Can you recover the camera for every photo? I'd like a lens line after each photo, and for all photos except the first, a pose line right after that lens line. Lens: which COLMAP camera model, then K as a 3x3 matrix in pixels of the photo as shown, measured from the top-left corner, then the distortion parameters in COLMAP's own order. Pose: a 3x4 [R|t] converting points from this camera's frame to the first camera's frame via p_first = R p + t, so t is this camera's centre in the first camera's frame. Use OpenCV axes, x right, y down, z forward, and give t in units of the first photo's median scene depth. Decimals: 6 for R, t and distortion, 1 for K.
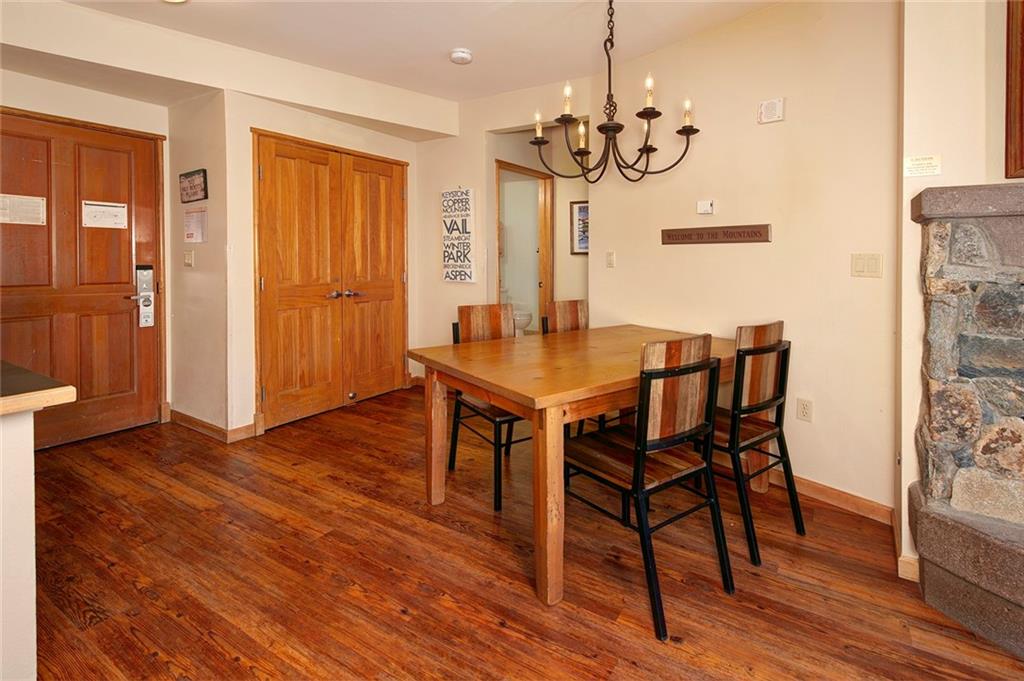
lens RADIAL K [[511.8, 0, 530.8], [0, 511.8, 268.6], [0, 0, 1]] dist [0.043294, -0.000757]
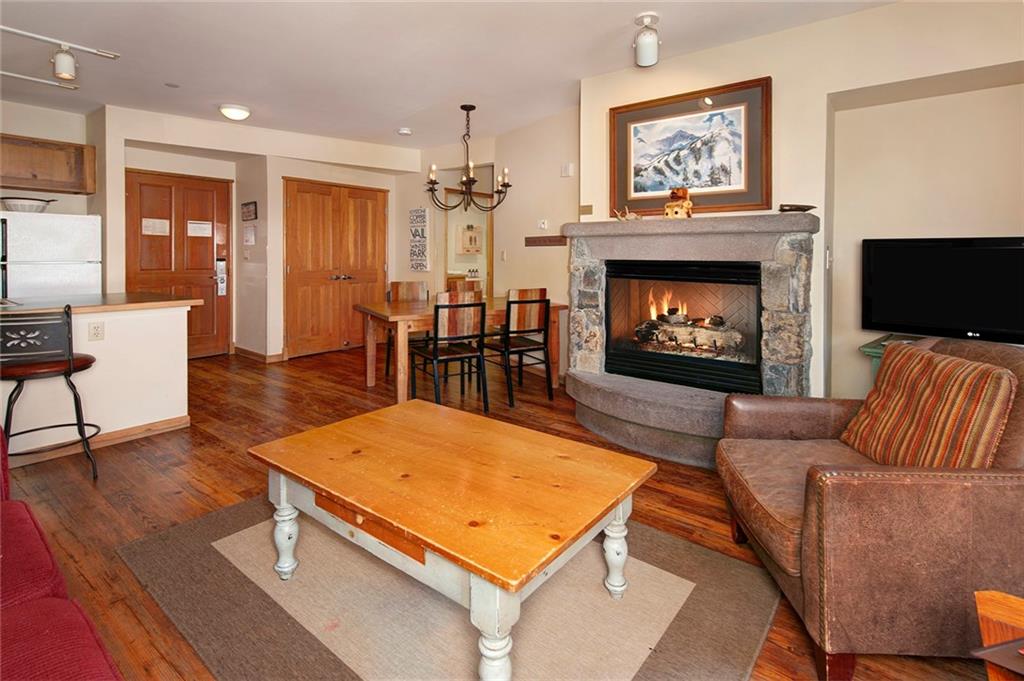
lens RADIAL K [[525.2, 0, 515.5], [0, 525.2, 260.6], [0, 0, 1]] dist [0.126373, -0.000340]
pose [[0.991813, 0.003860, -0.127643, 0.403699], [-0.005138, 0.999940, -0.009685, 0.012403], [0.127598, 0.010261, 0.991773, -0.585649]]
